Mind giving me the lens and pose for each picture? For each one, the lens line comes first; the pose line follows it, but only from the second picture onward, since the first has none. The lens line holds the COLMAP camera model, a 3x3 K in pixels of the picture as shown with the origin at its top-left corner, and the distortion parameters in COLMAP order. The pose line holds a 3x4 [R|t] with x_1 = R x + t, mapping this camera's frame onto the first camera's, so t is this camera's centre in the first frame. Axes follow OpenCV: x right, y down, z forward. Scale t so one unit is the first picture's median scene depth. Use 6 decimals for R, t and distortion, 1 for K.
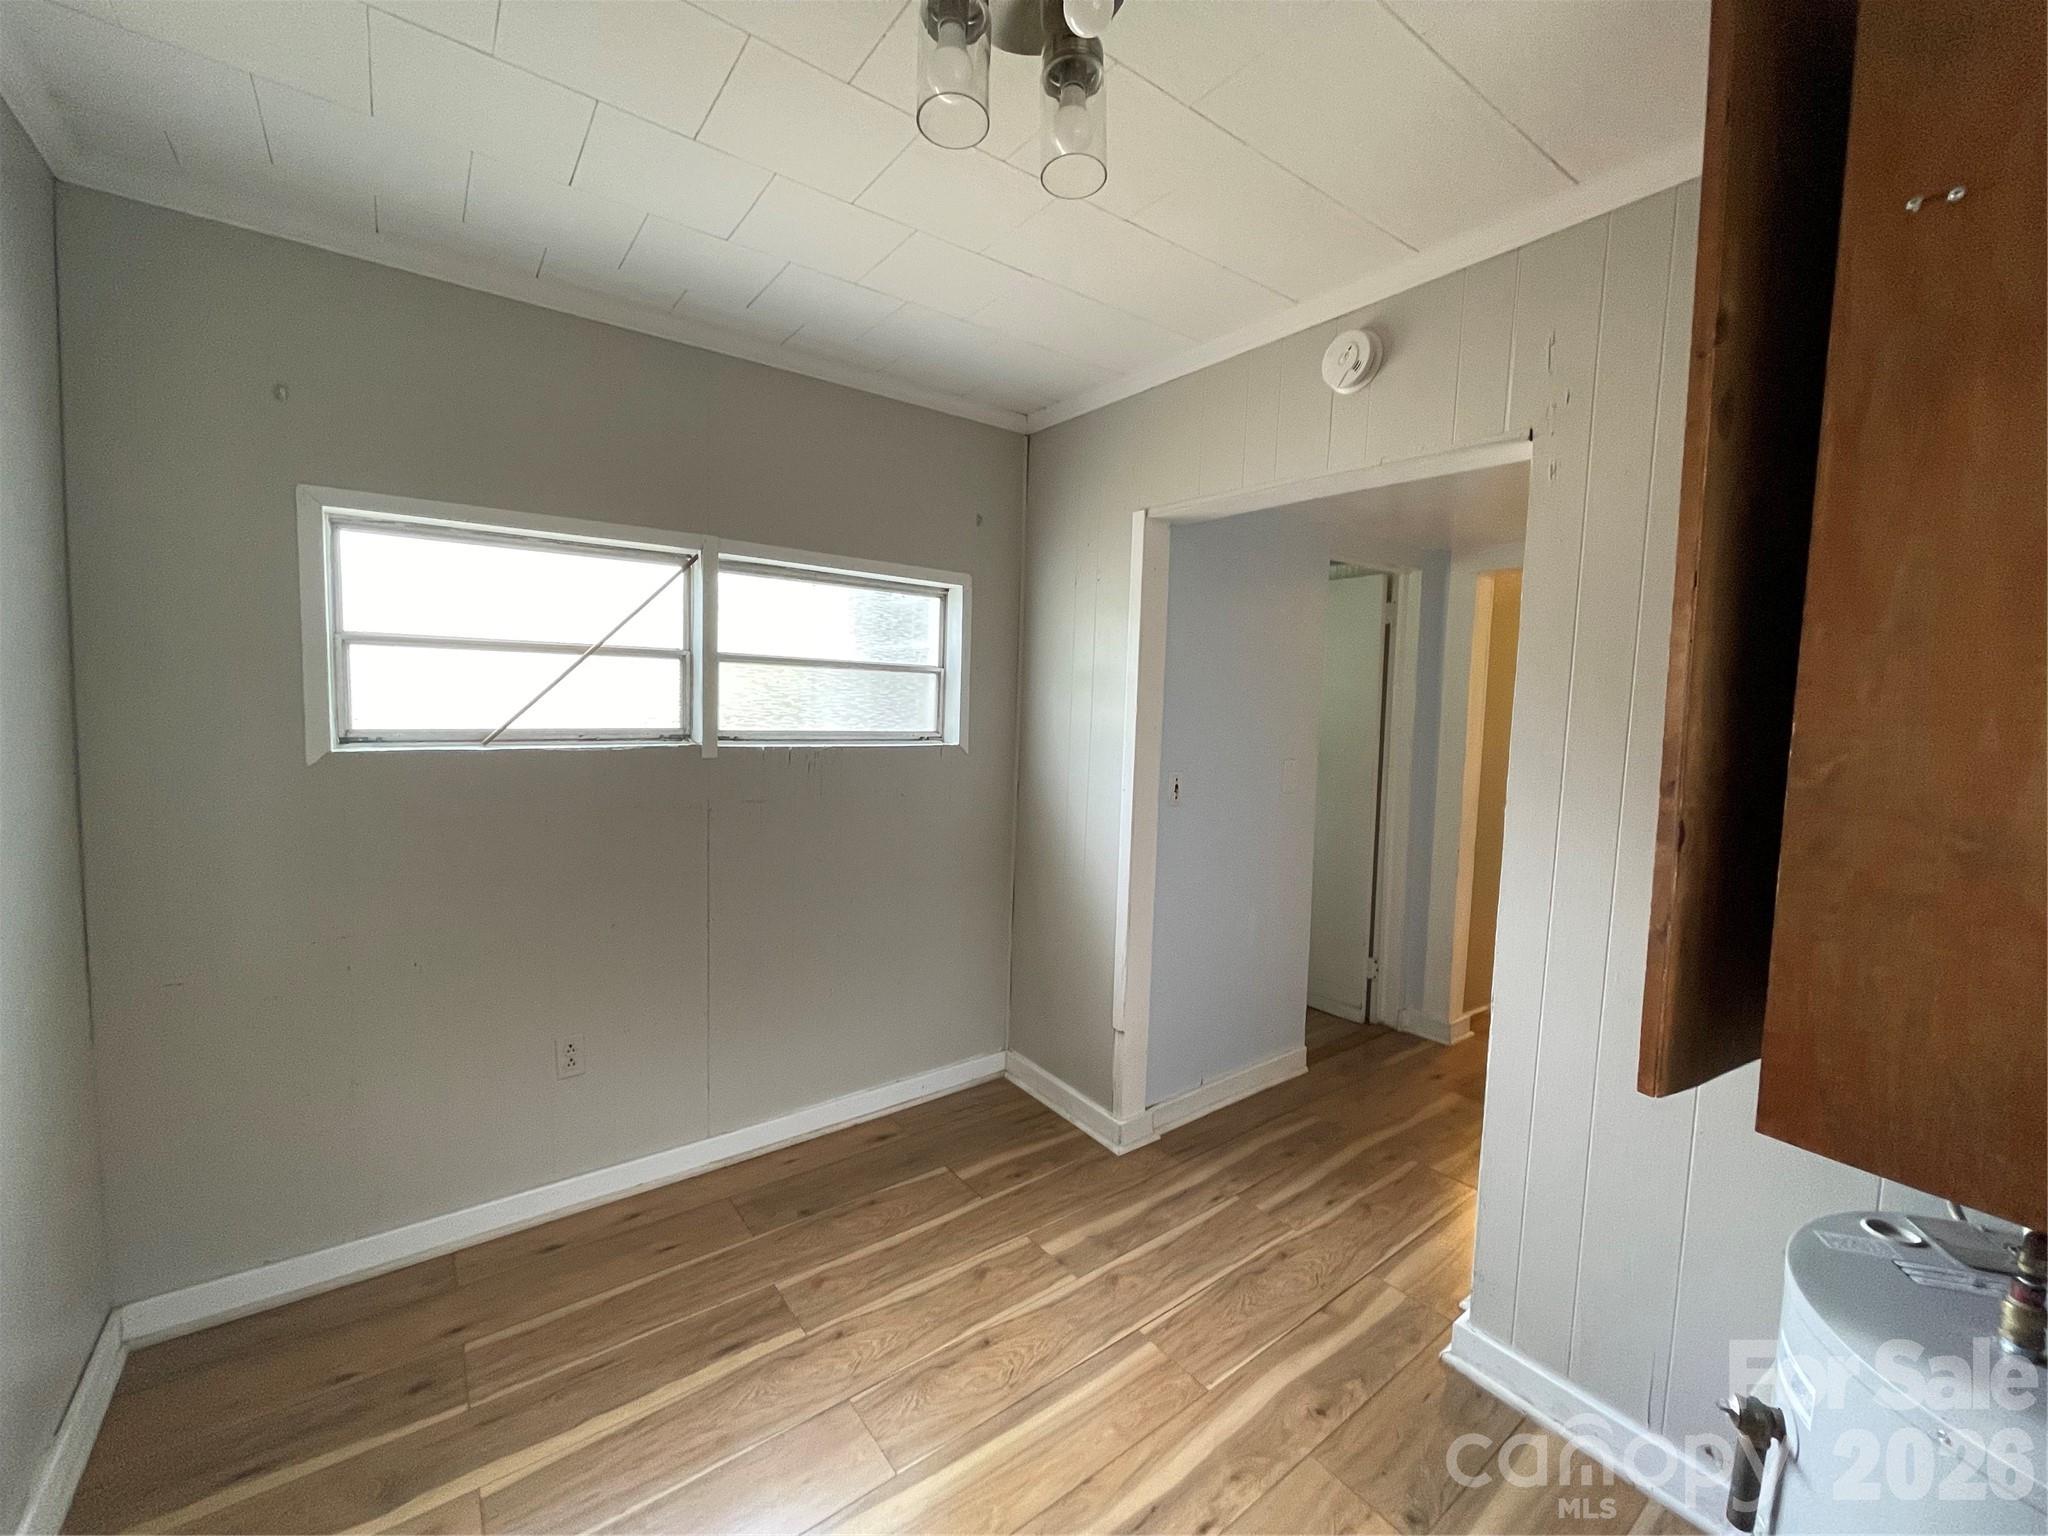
lens RADIAL K [[825.5, 0, 1027.9], [0, 825.5, 762.3], [0, 0, 1]] dist [-0.007138, 0.003226]
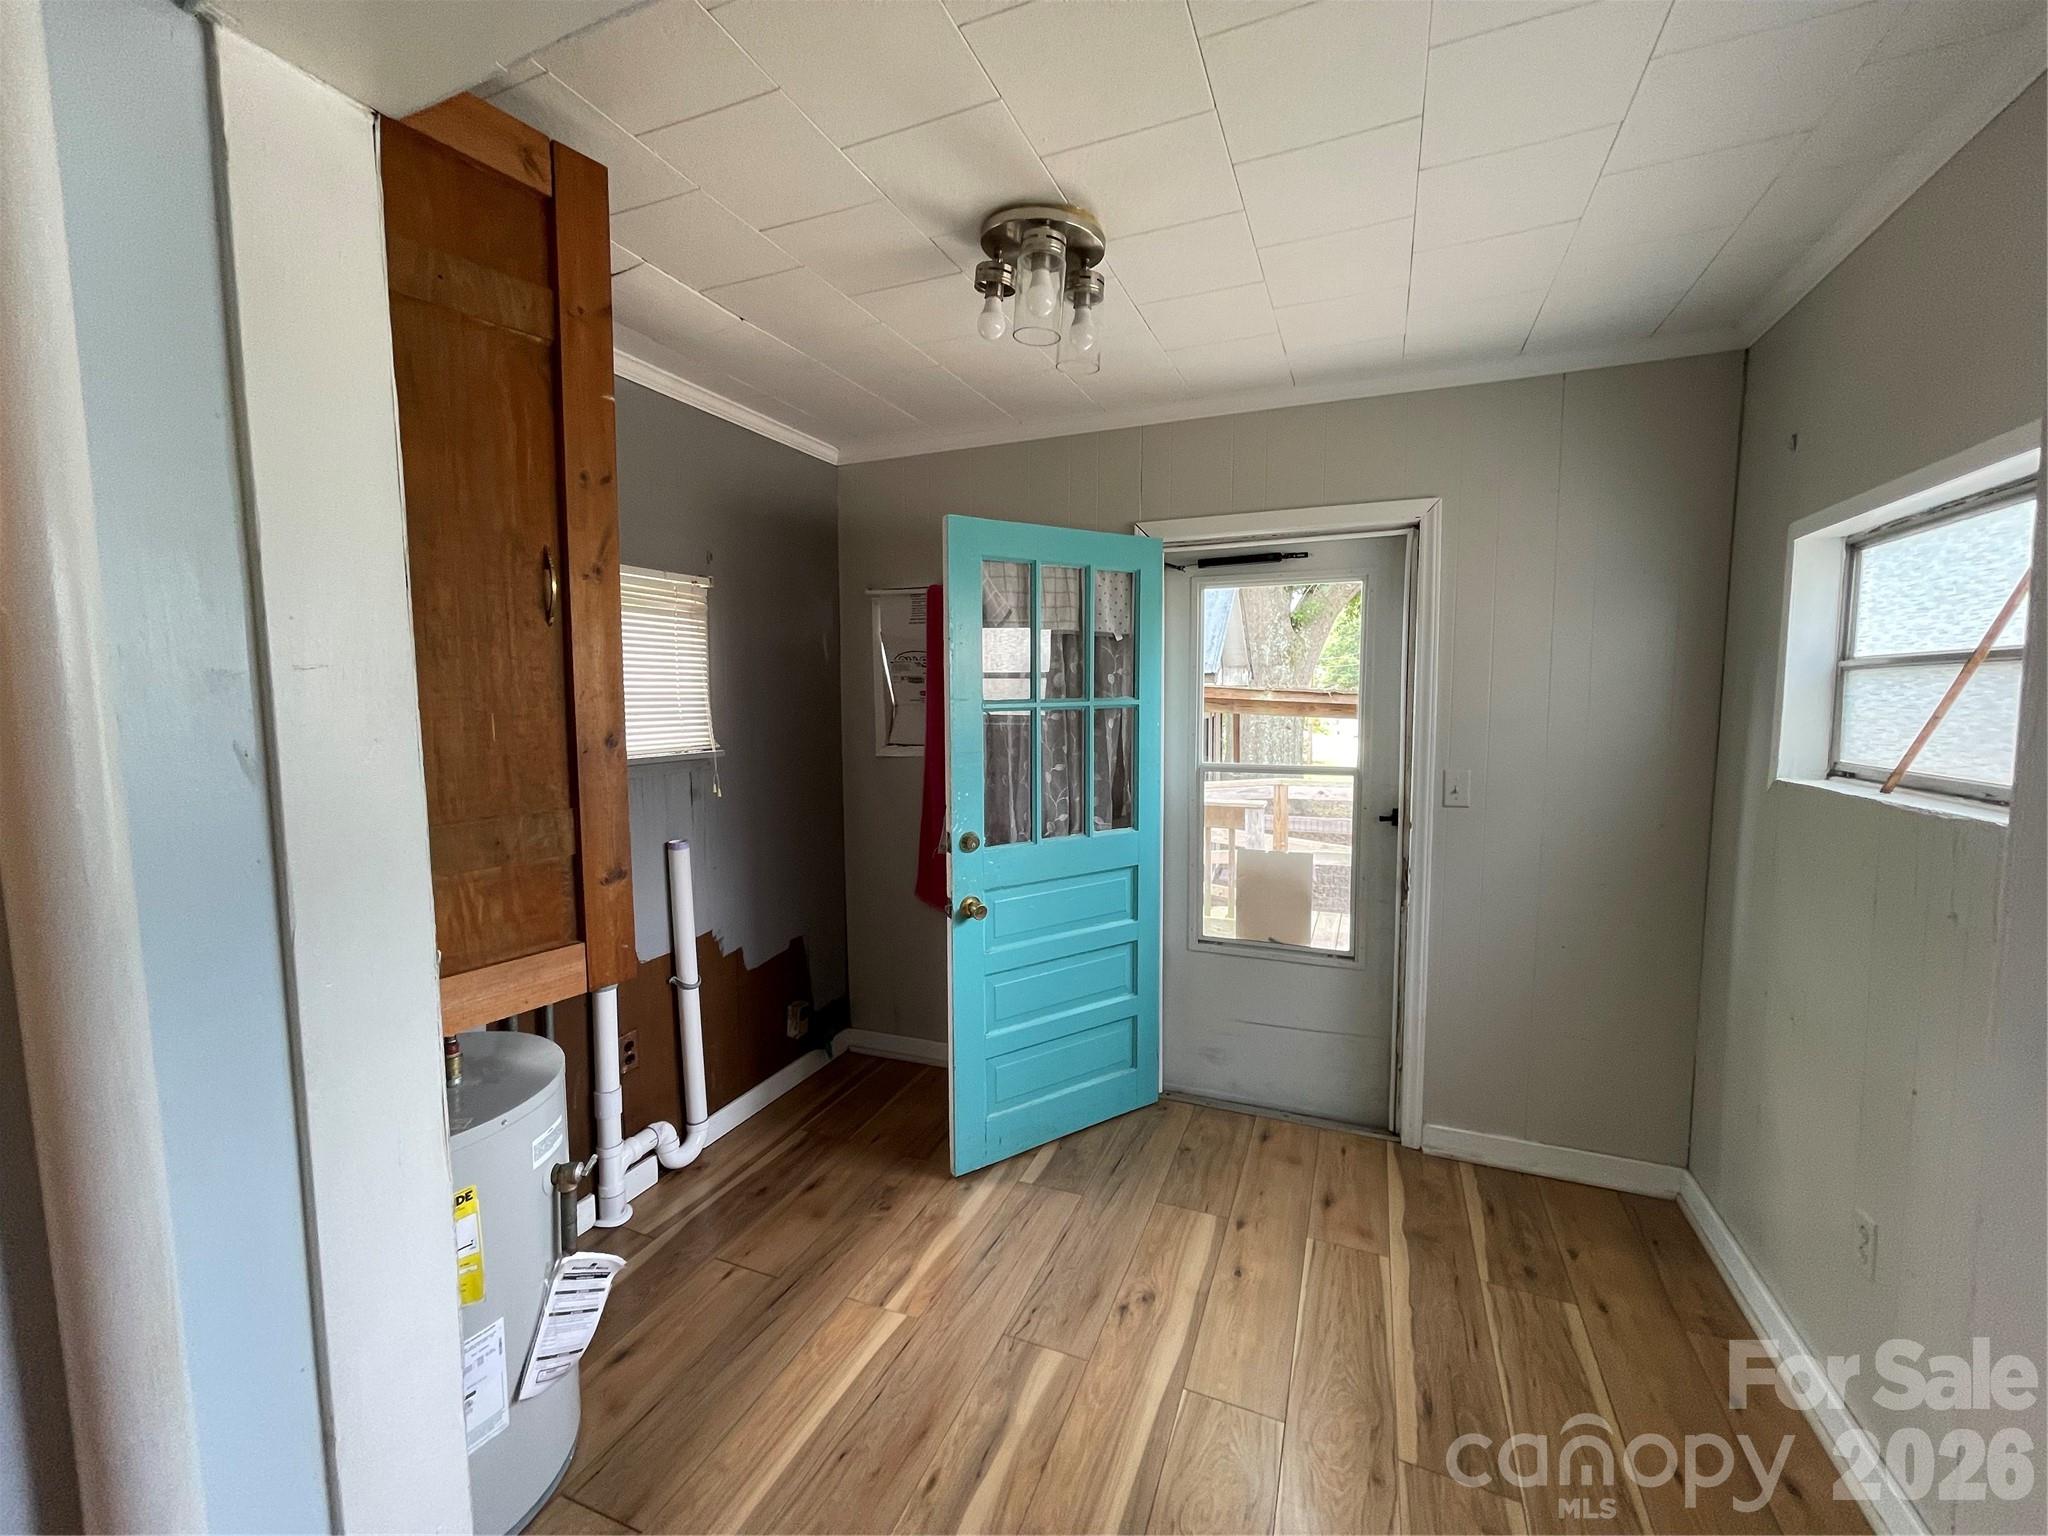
lens RADIAL K [[825.5, 0, 1017.4], [0, 825.5, 757.1], [0, 0, 1]] dist [-0.007138, 0.003226]
pose [[-0.872098, 0.012786, -0.489165, 0.481495], [-0.055944, 0.990499, 0.125629, -0.117451], [0.486123, 0.136927, -0.863096, 1.413210]]
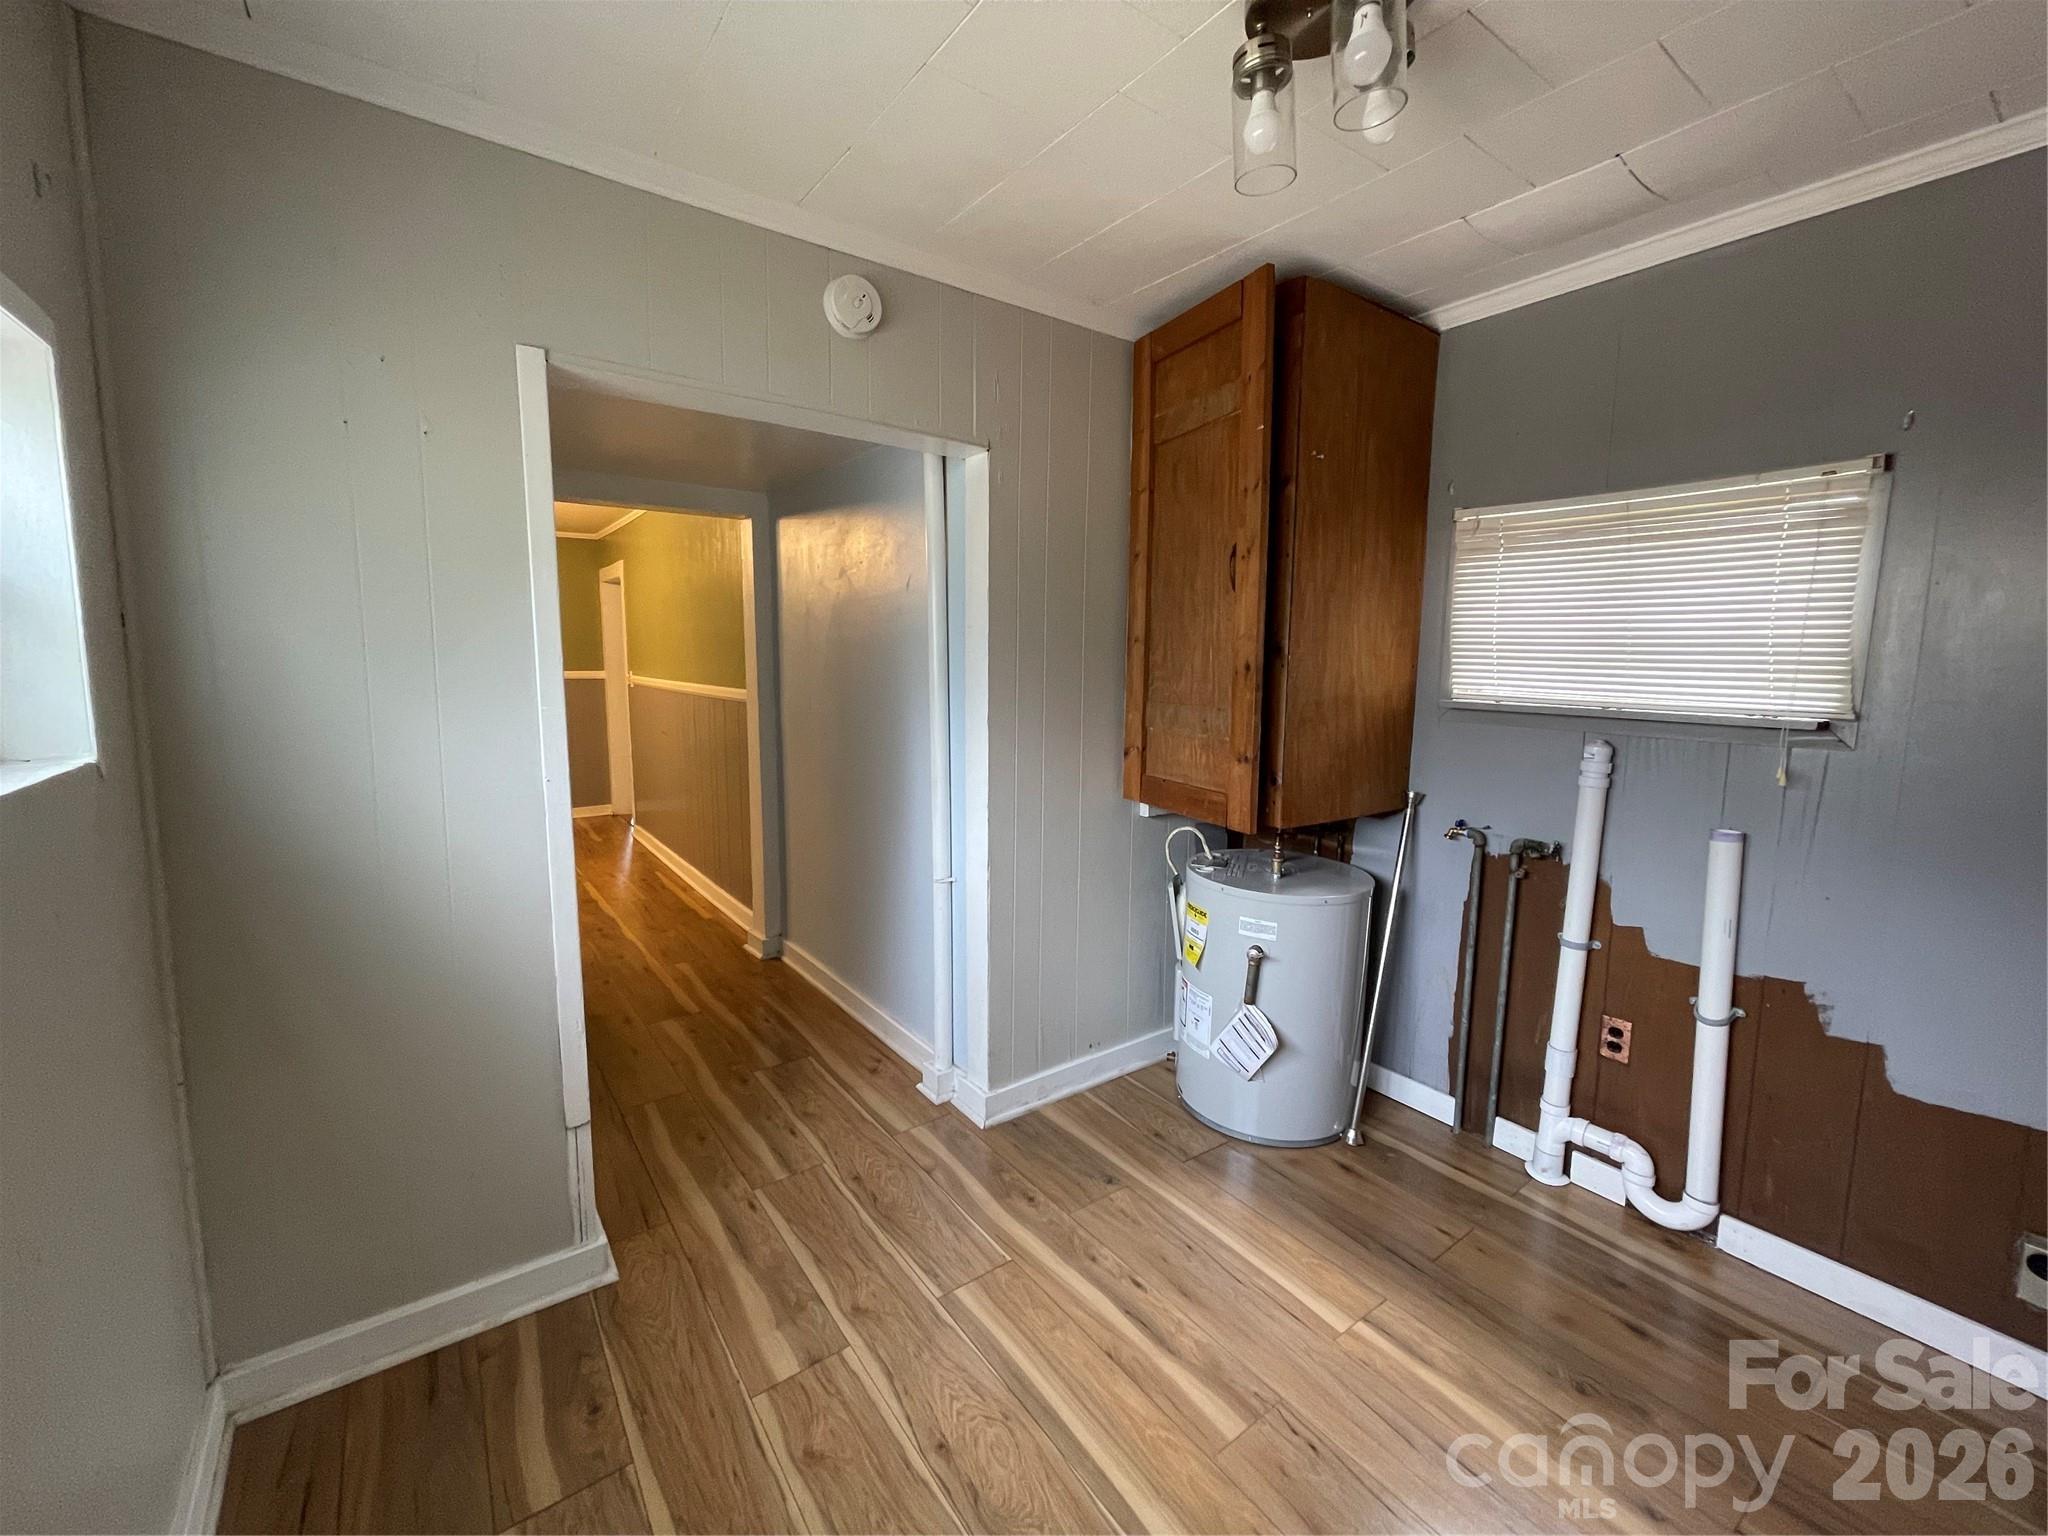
lens RADIAL K [[825.5, 0, 1028.8], [0, 825.5, 757.1], [0, 0, 1]] dist [-0.007138, 0.003226]
pose [[0.019660, -0.160214, 0.986887, -0.725824], [0.063577, 0.985280, 0.158686, -0.091579], [-0.997783, 0.059624, 0.029557, 0.825885]]
